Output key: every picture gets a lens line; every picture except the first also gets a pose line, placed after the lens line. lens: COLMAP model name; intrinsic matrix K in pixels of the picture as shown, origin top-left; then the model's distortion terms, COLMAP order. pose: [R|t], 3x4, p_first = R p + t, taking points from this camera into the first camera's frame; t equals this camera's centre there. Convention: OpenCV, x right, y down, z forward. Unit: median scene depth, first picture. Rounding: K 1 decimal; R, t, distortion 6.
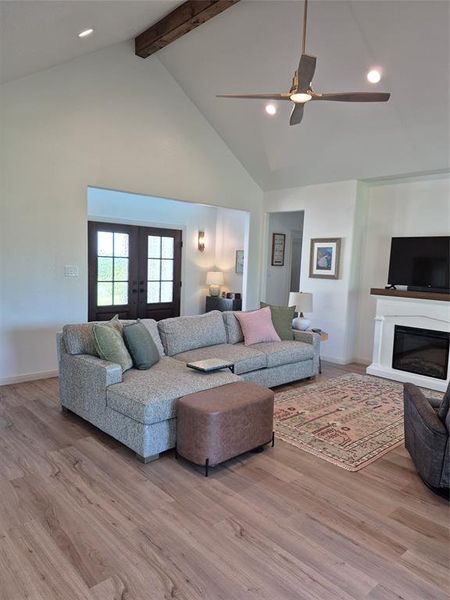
lens RADIAL K [[418.0, 0, 225.0], [0, 418.0, 300.0], [0, 0, 1]] dist [0.084542, -0.103409]
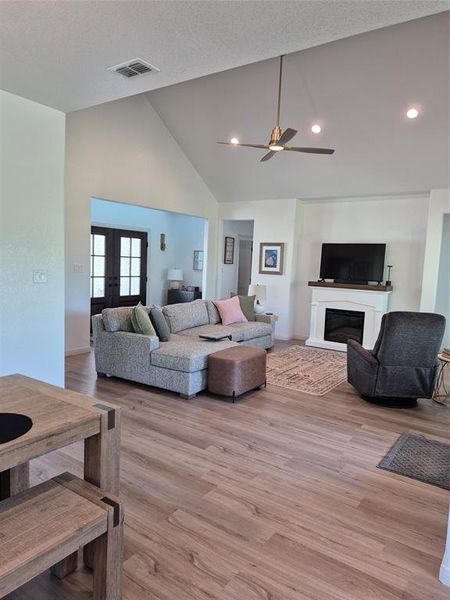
lens RADIAL K [[418.0, 0, 225.0], [0, 418.0, 300.0], [0, 0, 1]] dist [0.084542, -0.103409]
pose [[0.975454, -0.014296, 0.219738, -0.203073], [0.012940, 0.999887, 0.007608, 0.017681], [-0.219822, -0.004578, 0.975529, -0.236039]]
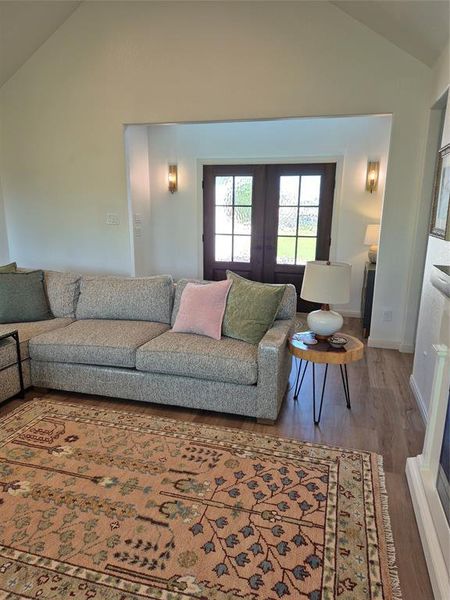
lens RADIAL K [[418.0, 0, 225.0], [0, 418.0, 300.0], [0, 0, 1]] dist [0.084542, -0.103409]
pose [[0.522166, 0.156906, -0.838286, 0.568564], [-0.076326, 0.987583, 0.137307, -0.034019], [0.849421, -0.007715, 0.527659, 0.639676]]
